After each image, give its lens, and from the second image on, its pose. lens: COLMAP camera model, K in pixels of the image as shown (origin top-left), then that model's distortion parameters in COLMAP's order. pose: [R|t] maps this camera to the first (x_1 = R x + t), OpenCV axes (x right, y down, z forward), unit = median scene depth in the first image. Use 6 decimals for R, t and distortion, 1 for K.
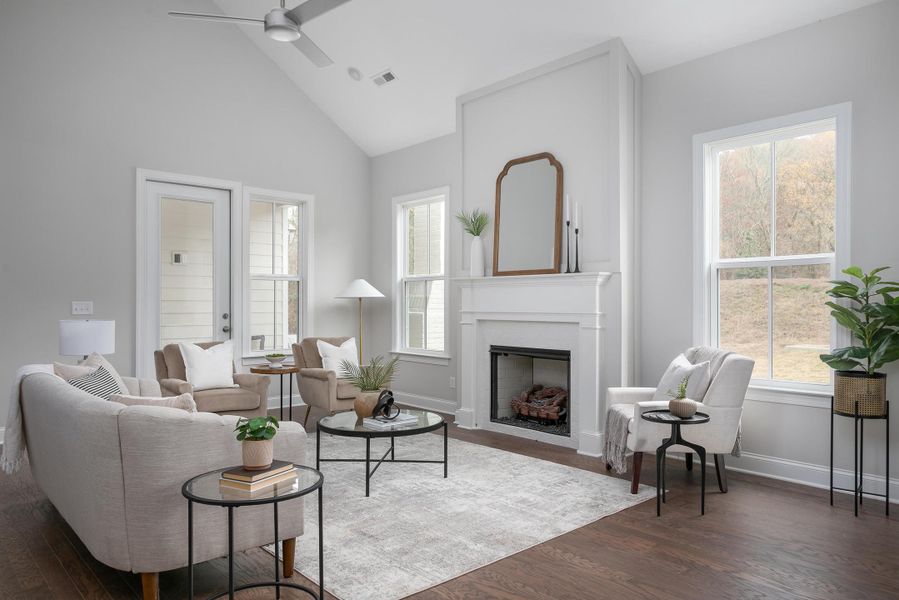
lens RADIAL K [[598.3, 0, 449.5], [0, 598.3, 300.0], [0, 0, 1]] dist [-0.032401, 0.000850]
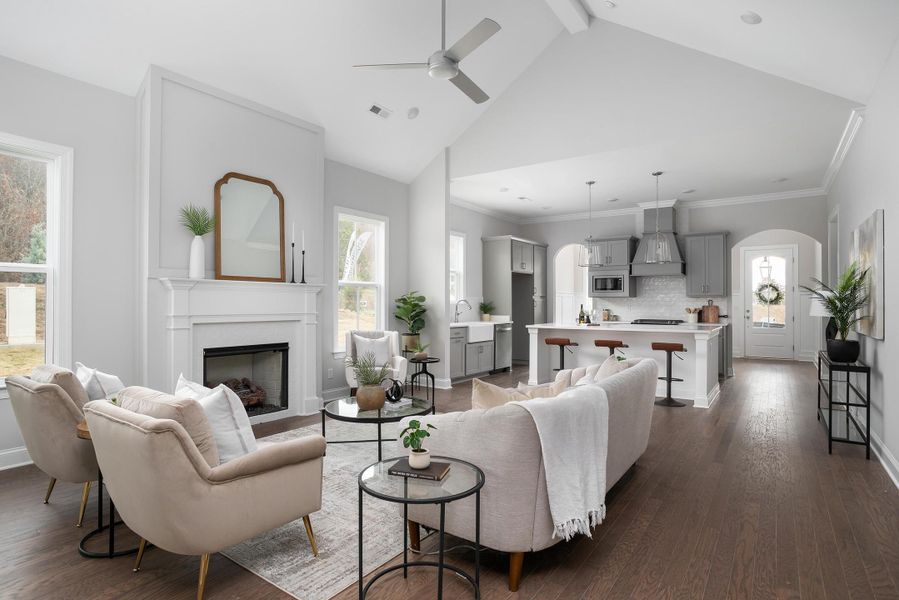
lens RADIAL K [[474.3, 0, 449.5], [0, 474.3, 300.0], [0, 0, 1]] dist [0.000981, 0.000198]
pose [[-0.204737, 0.014006, 0.978717, -0.877171], [0.000845, 0.999900, -0.014133, 0.007548], [-0.978817, -0.002067, -0.204728, 0.866485]]
